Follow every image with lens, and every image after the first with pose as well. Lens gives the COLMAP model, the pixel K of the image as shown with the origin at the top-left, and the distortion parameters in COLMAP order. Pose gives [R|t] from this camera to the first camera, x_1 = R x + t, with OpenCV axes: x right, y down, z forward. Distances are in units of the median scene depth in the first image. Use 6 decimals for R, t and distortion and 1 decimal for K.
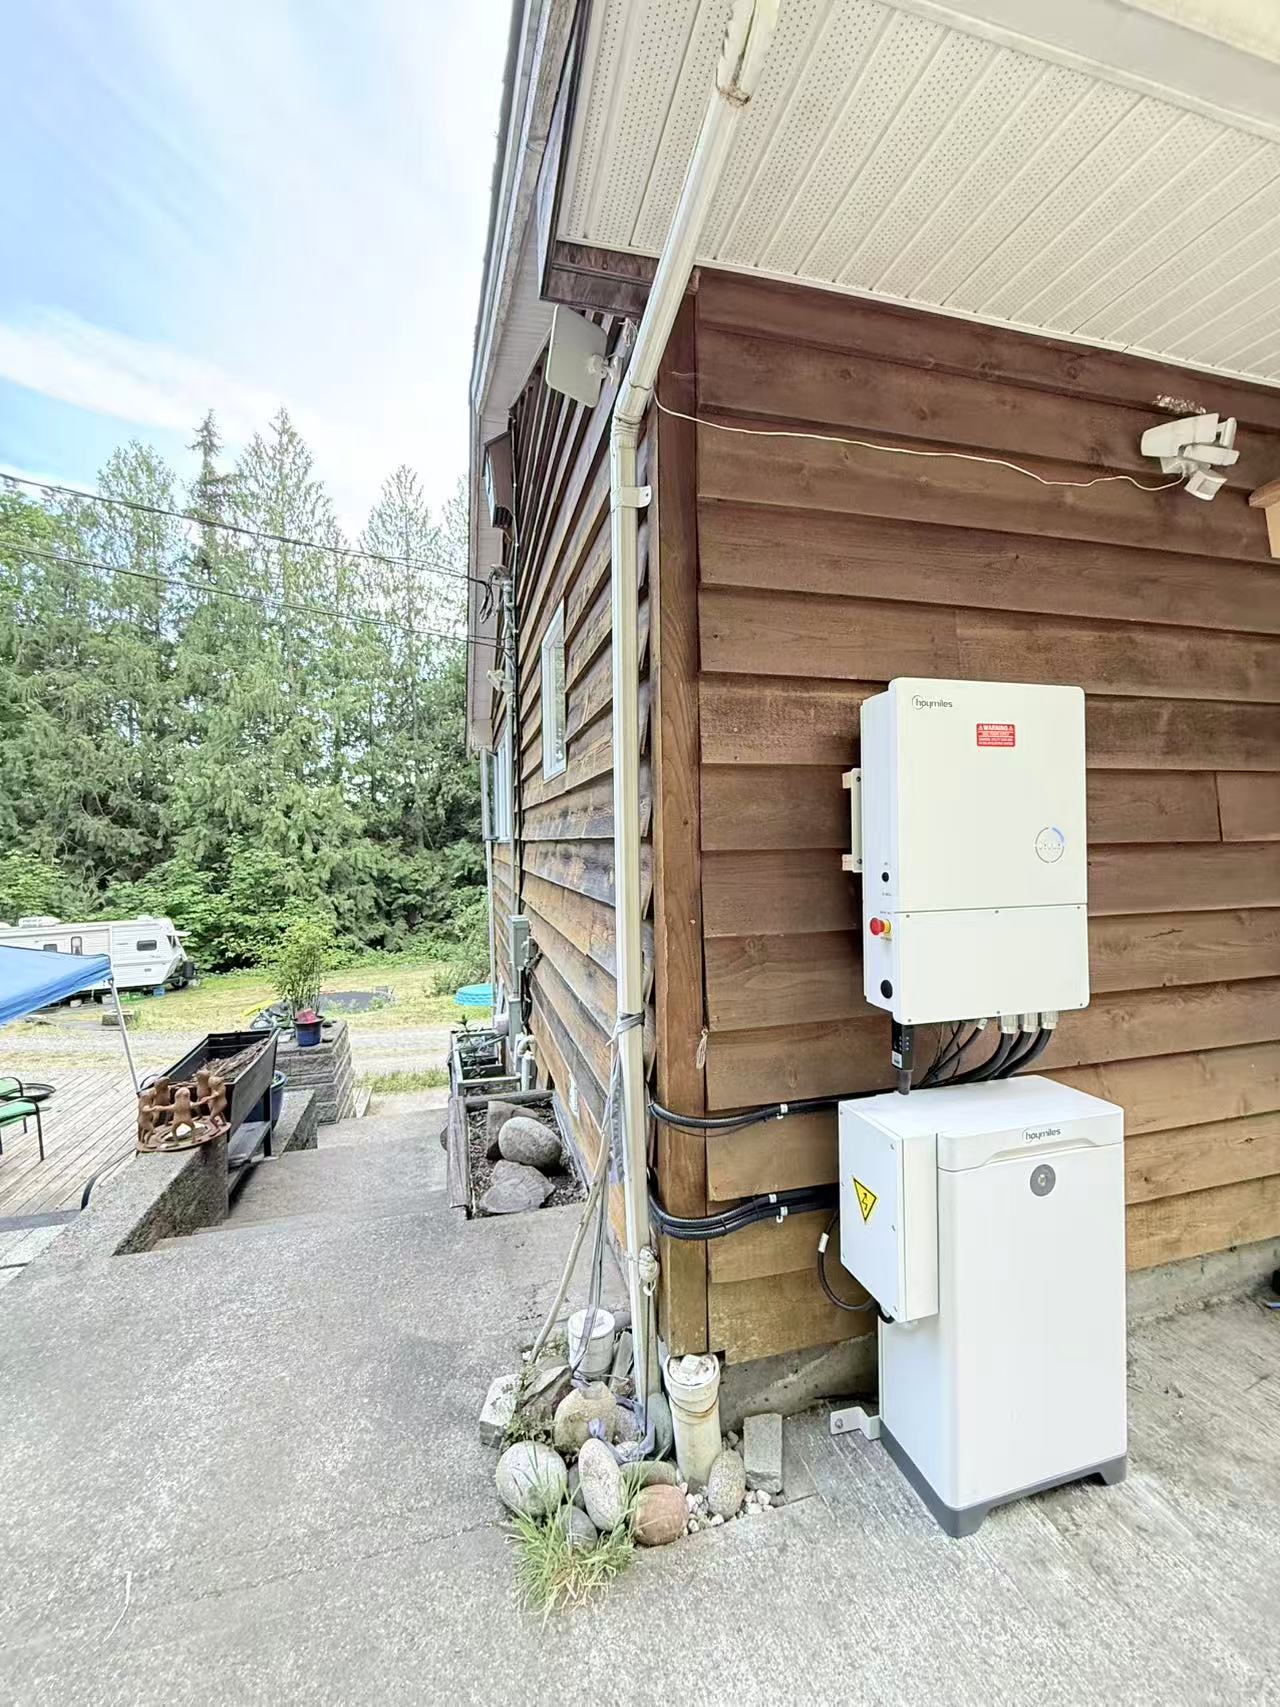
lens RADIAL K [[681.8, 0, 640.0], [0, 681.8, 850.3], [0, 0, 1]] dist [0.004146, -0.001286]
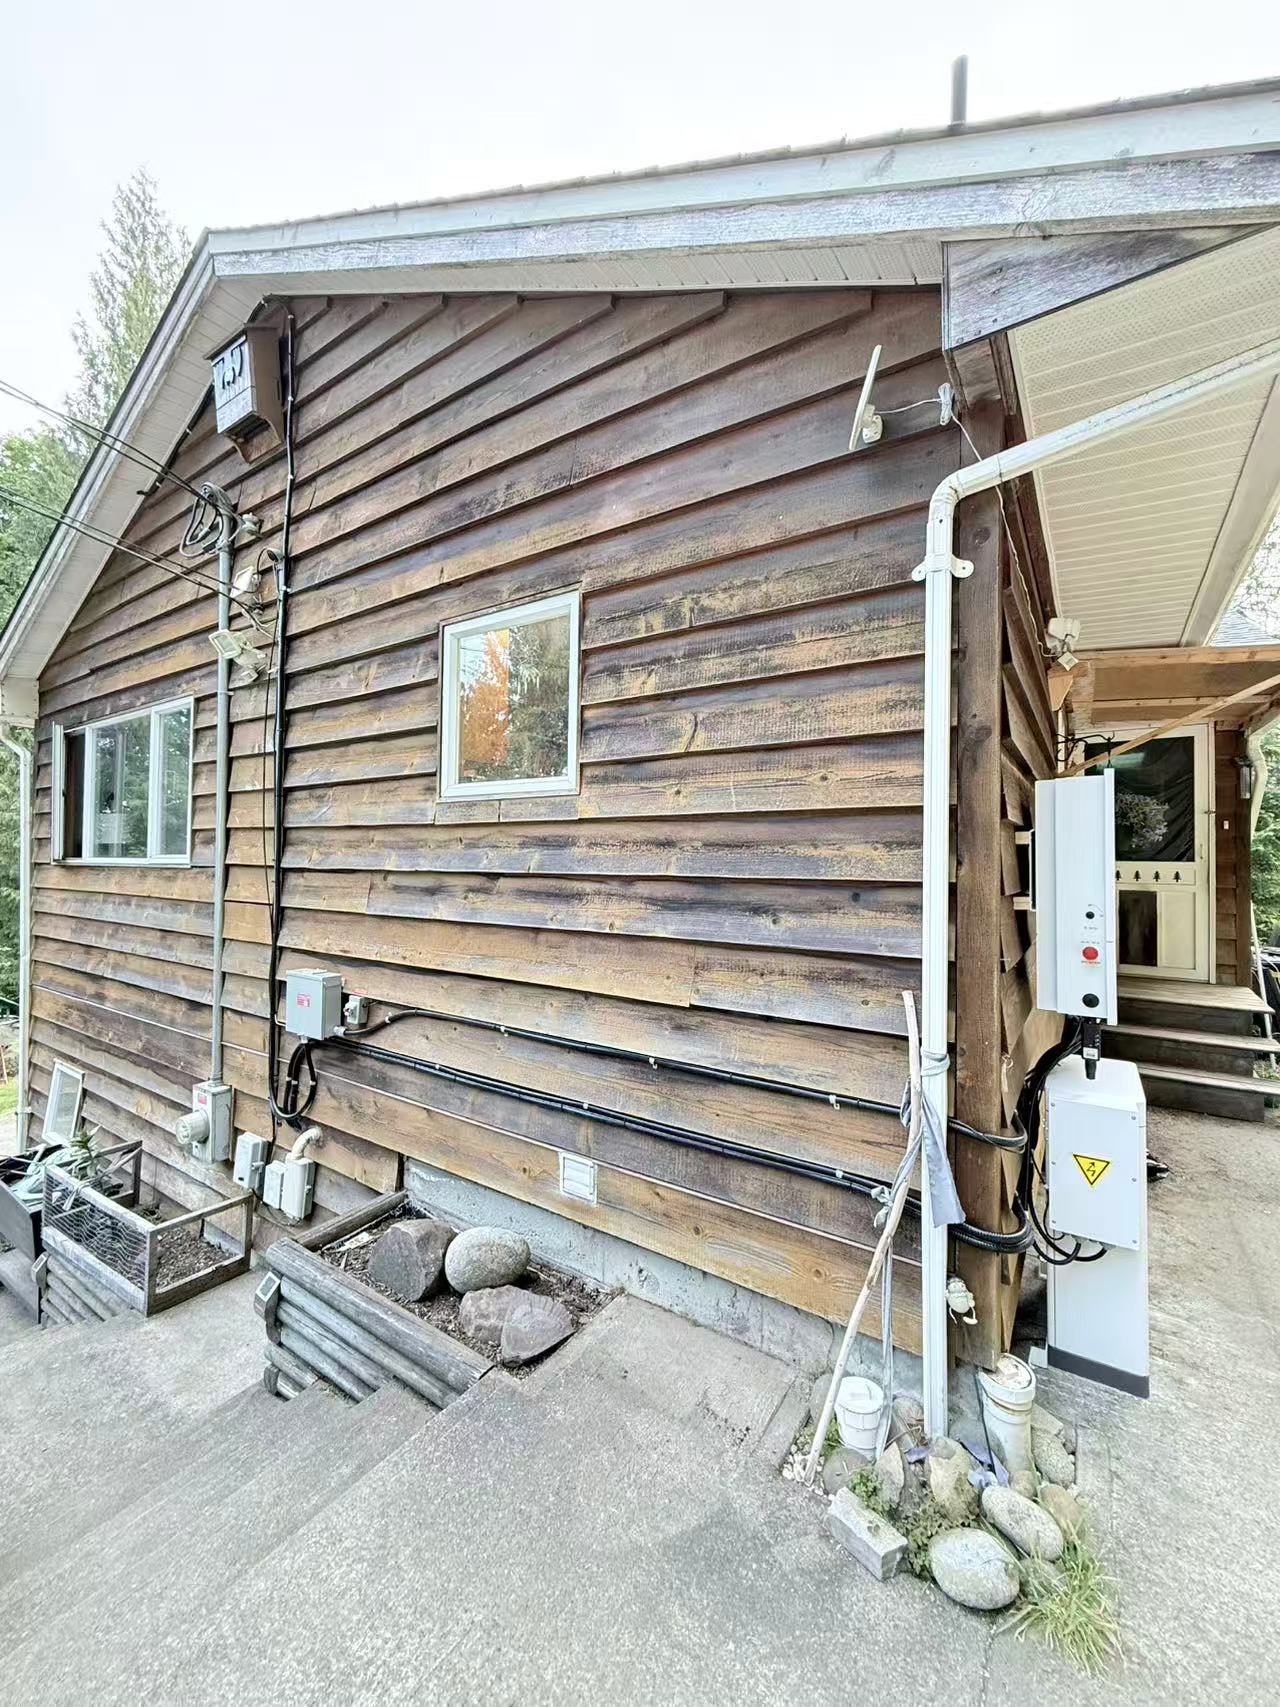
lens RADIAL K [[681.8, 0, 639.1], [0, 681.8, 851.0], [0, 0, 1]] dist [0.004146, -0.001286]
pose [[0.753164, 0.019636, 0.657539, -1.038045], [-0.003836, 0.999669, -0.025459, -0.042651], [-0.657821, 0.016652, 0.752990, 0.518958]]
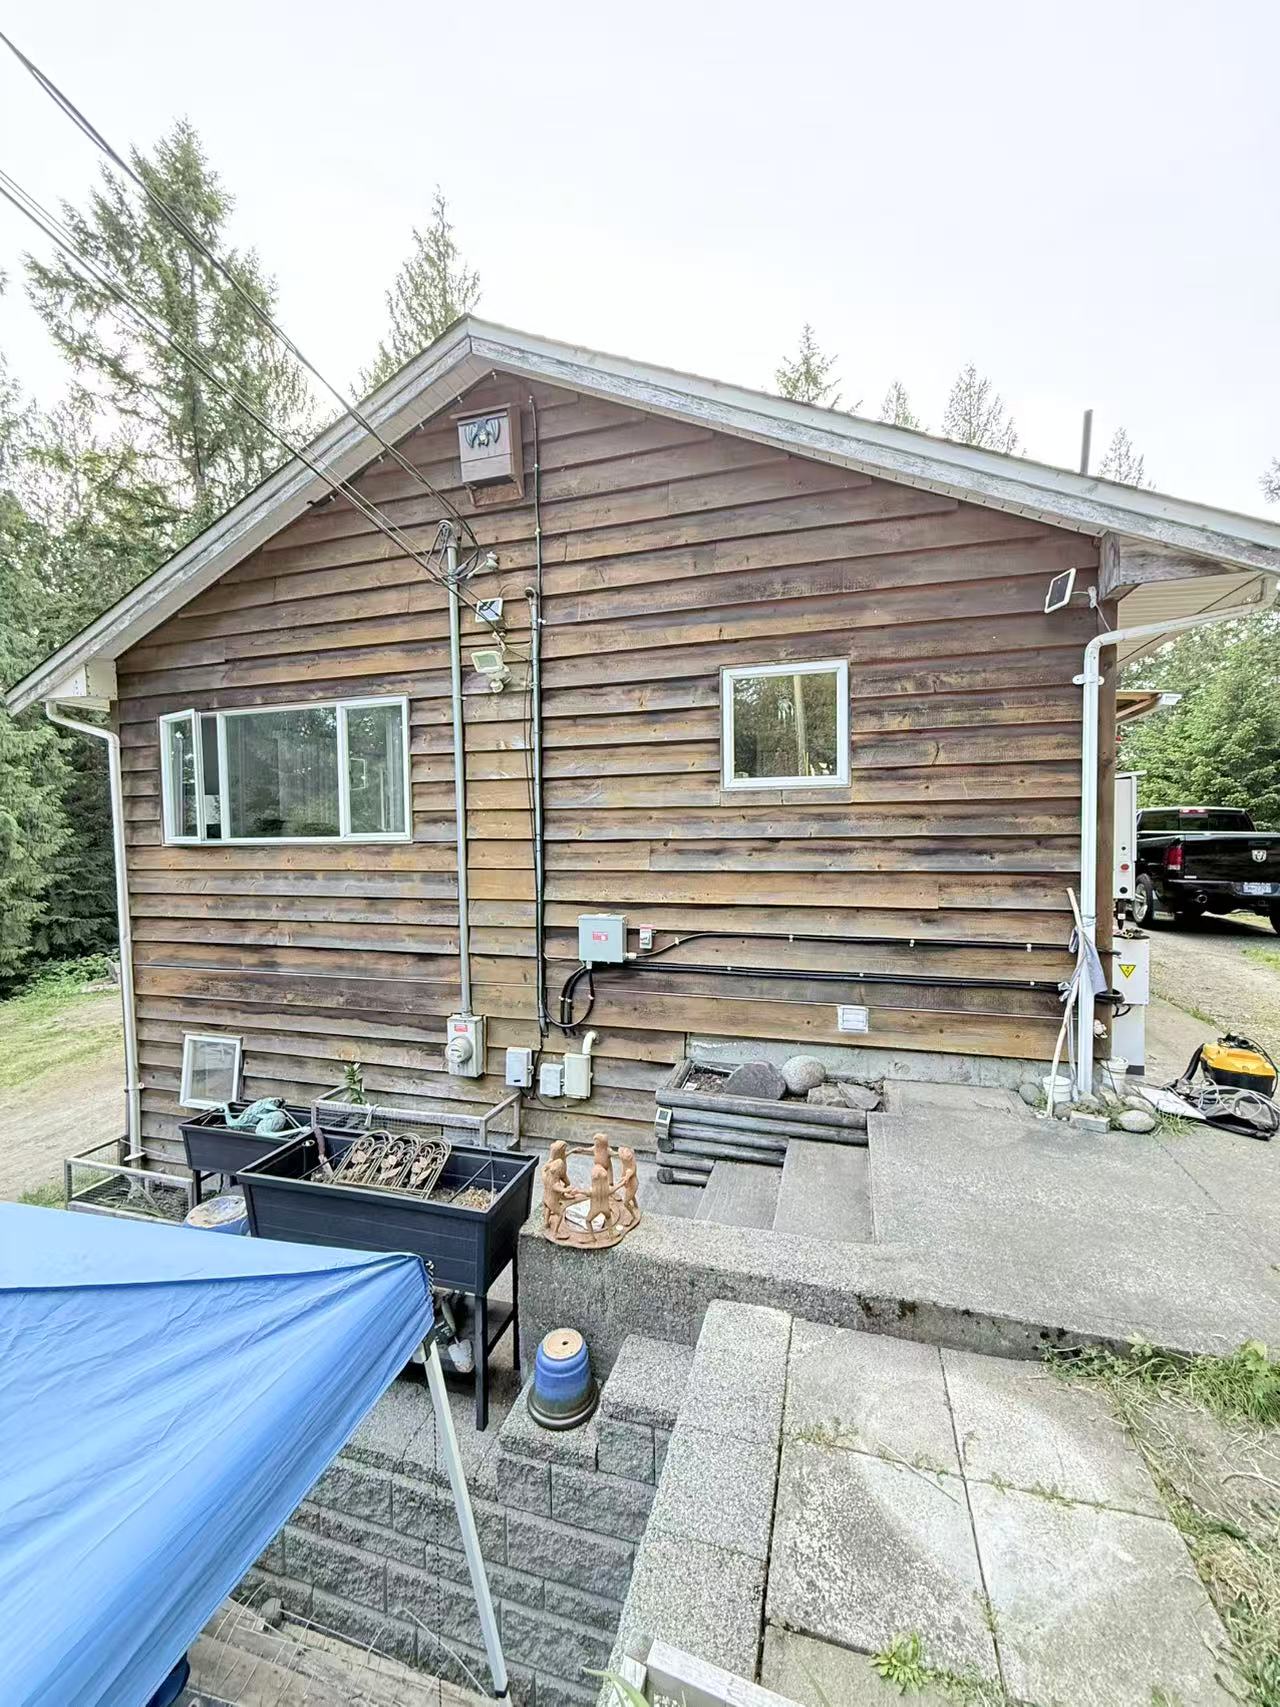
lens RADIAL K [[681.8, 0, 641.3], [0, 681.8, 849.8], [0, 0, 1]] dist [0.004146, -0.001286]
pose [[0.530204, -0.038800, 0.846982, -2.605979], [0.025268, 0.999232, 0.029957, -0.073805], [-0.847493, 0.005519, 0.530777, 1.064216]]
